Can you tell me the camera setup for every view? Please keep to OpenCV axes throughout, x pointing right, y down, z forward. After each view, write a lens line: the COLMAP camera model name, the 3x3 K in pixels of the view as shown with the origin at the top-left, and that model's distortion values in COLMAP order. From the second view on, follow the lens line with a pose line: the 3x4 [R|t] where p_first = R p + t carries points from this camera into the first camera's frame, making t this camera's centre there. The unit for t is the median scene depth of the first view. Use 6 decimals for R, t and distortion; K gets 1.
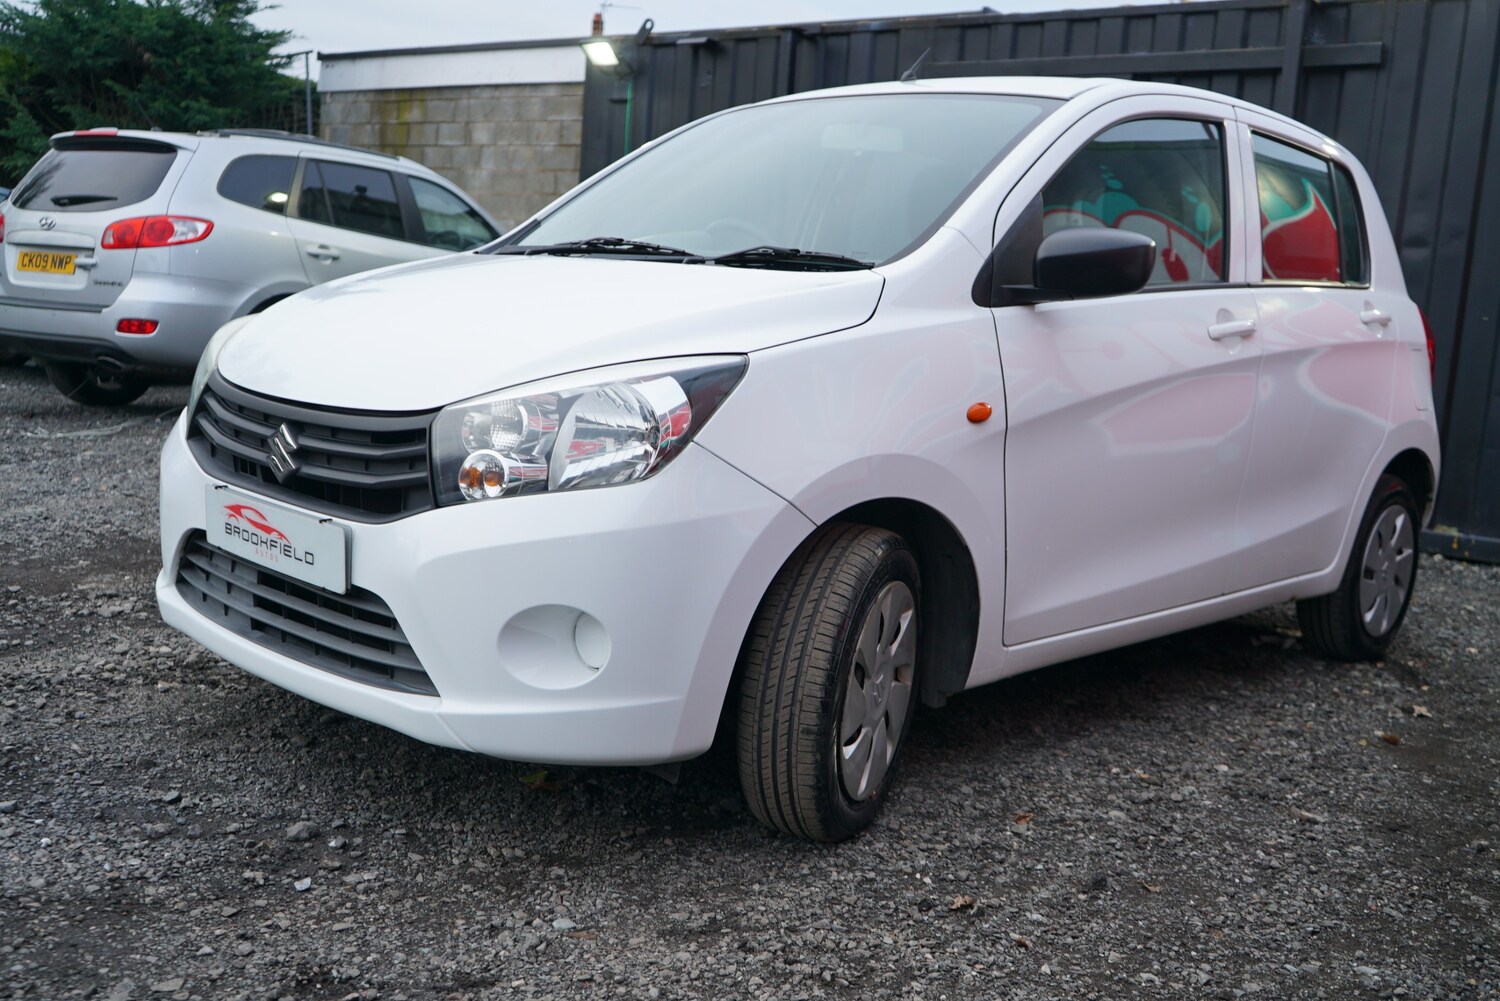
lens RADIAL K [[1443.0, 0, 757.6], [0, 1443.0, 508.8], [0, 0, 1]] dist [0.003180, 0.000000]
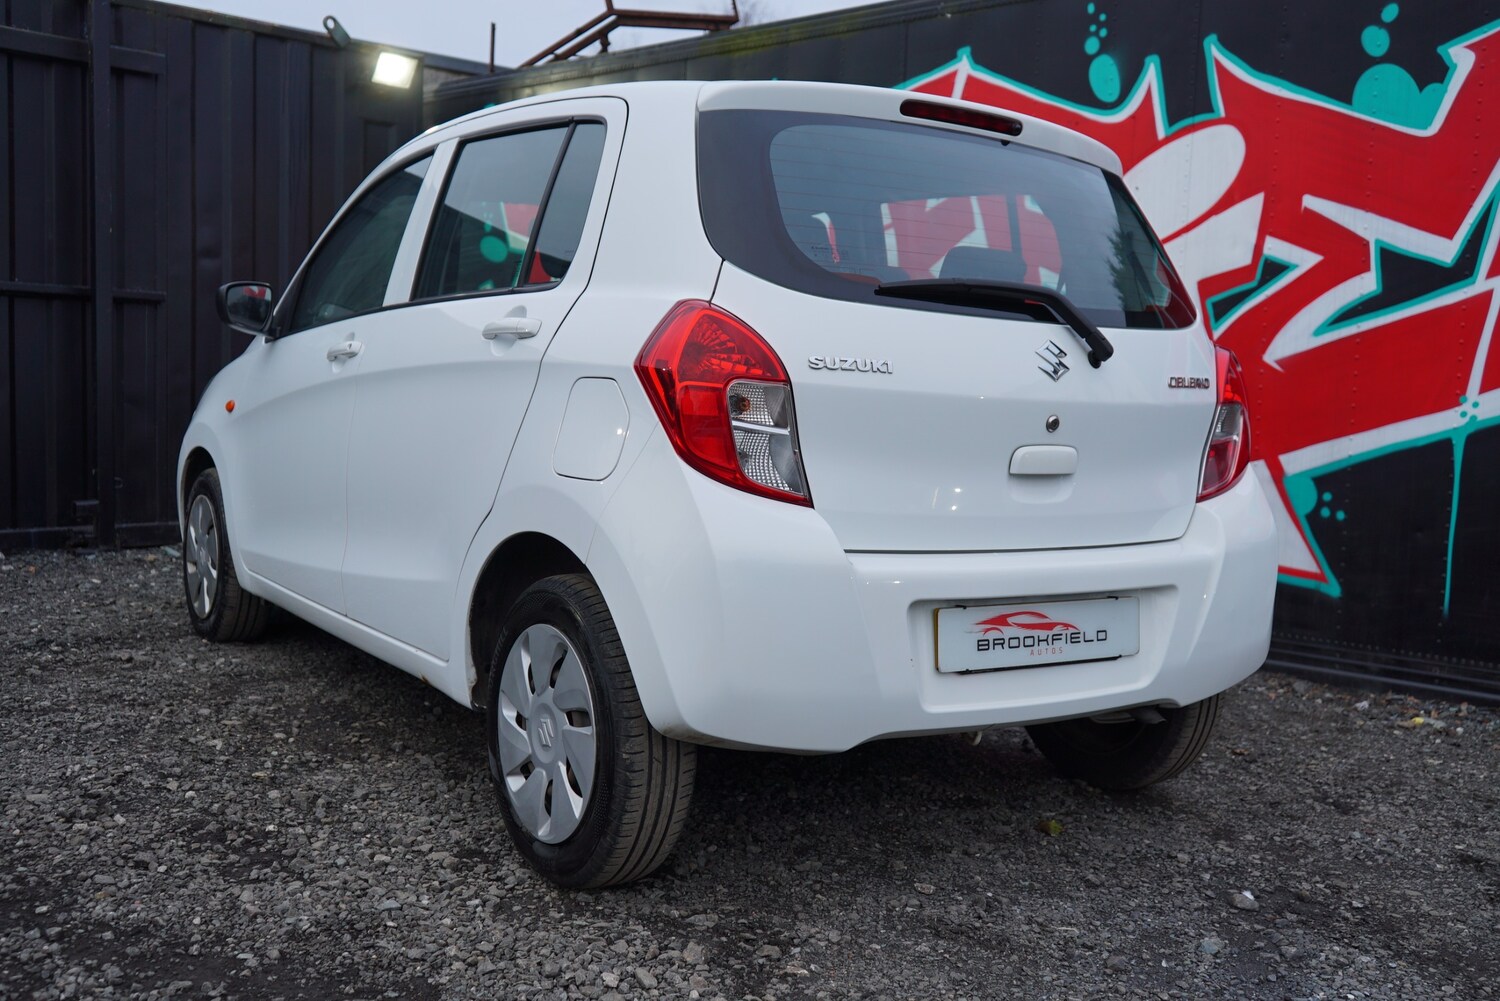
lens RADIAL K [[1443.0, 0, 746.5], [0, 1443.0, 502.4], [0, 0, 1]] dist [0.003180, 0.000000]
pose [[0.172347, -0.150559, 0.973462, -1.172008], [0.112164, 0.984822, 0.132458, -0.221359], [-0.978629, 0.086359, 0.186619, 0.949663]]
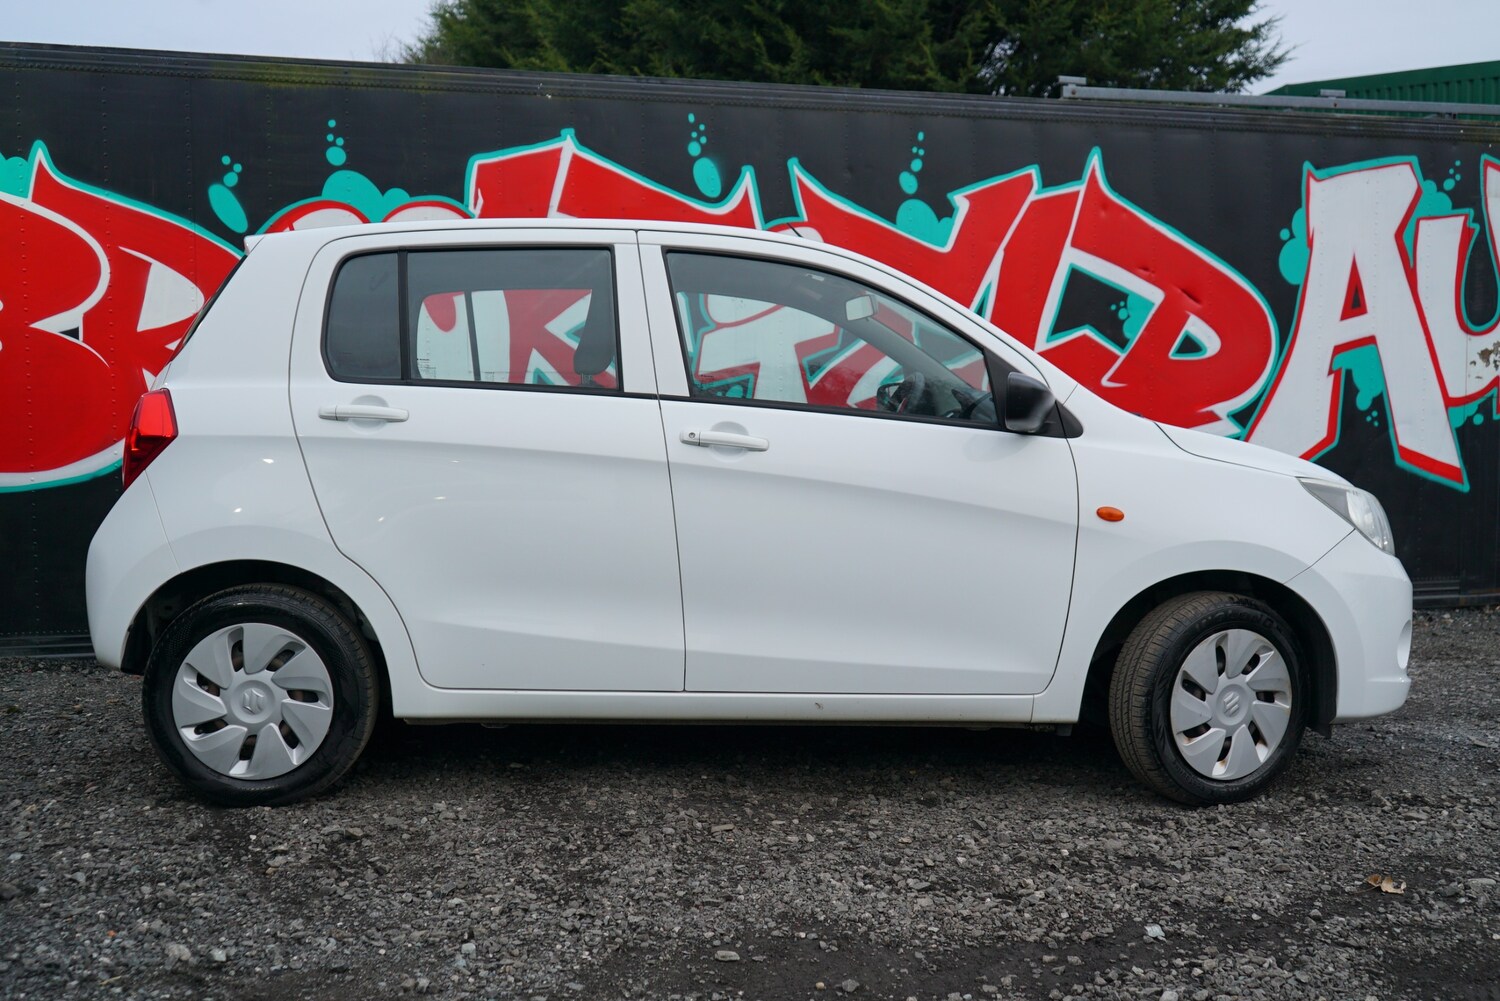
lens RADIAL K [[1443.0, 0, 748.5], [0, 1443.0, 503.7], [0, 0, 1]] dist [0.003180, 0.000000]
pose [[-0.727375, -0.118303, 0.675966, -0.871625], [0.042922, 0.975257, 0.216869, -0.437544], [-0.684897, 0.186759, -0.704299, 2.378398]]
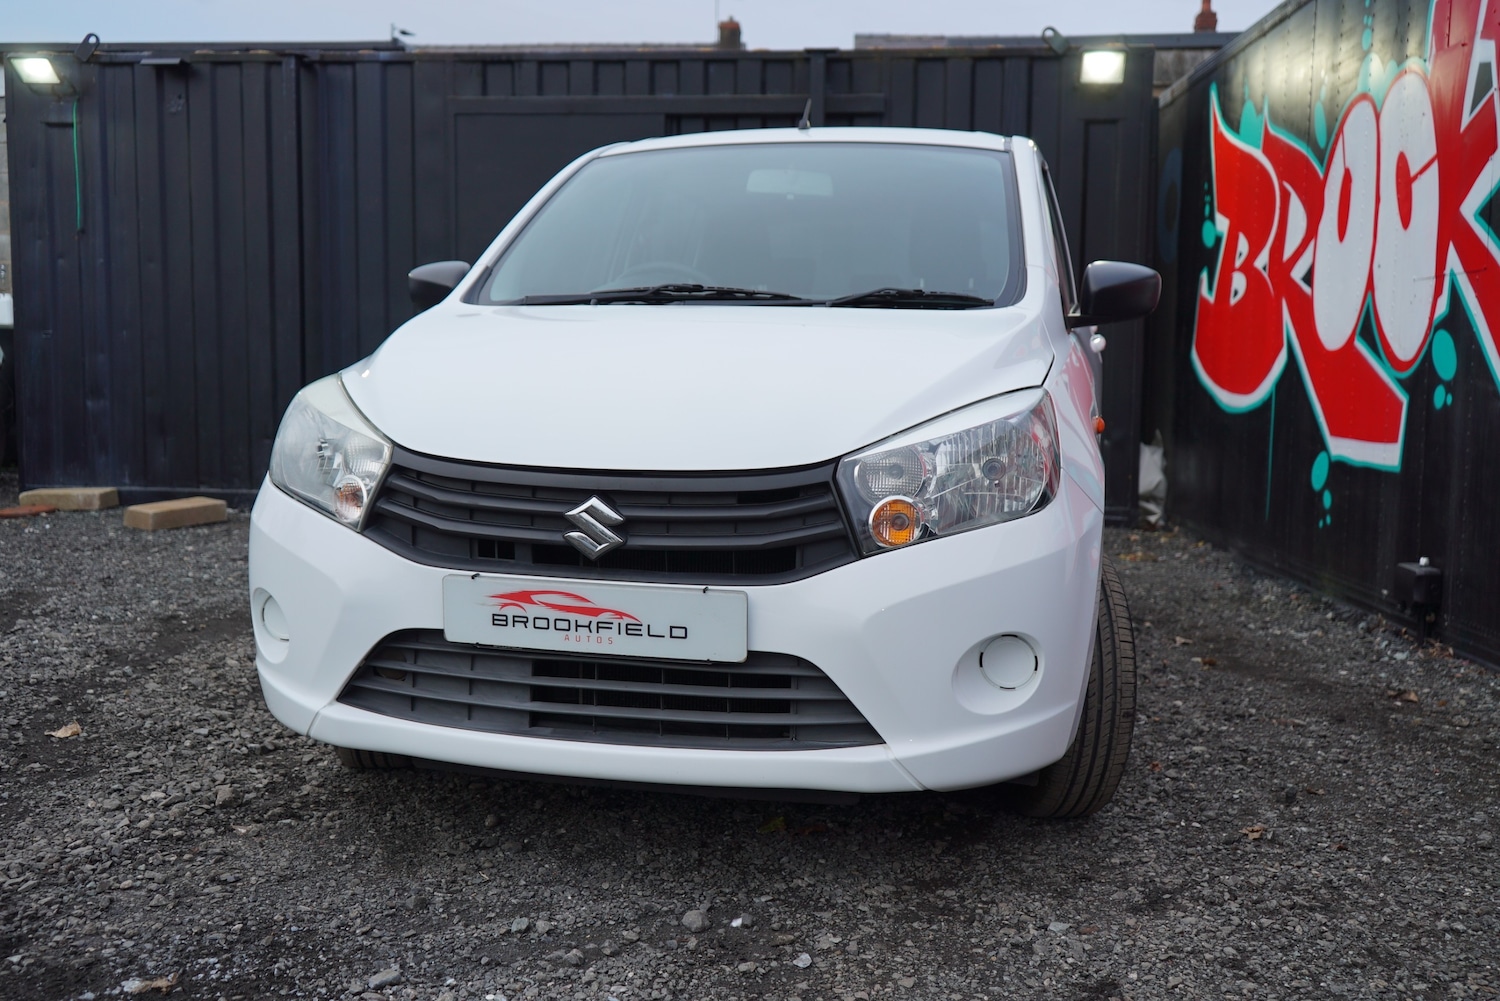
lens RADIAL K [[1443.0, 0, 751.6], [0, 1443.0, 501.8], [0, 0, 1]] dist [0.003180, 0.000000]
pose [[0.860173, -0.106718, 0.498712, -0.606090], [0.116933, 0.993081, 0.010822, -0.045819], [-0.496416, 0.049007, 0.866700, 0.125015]]
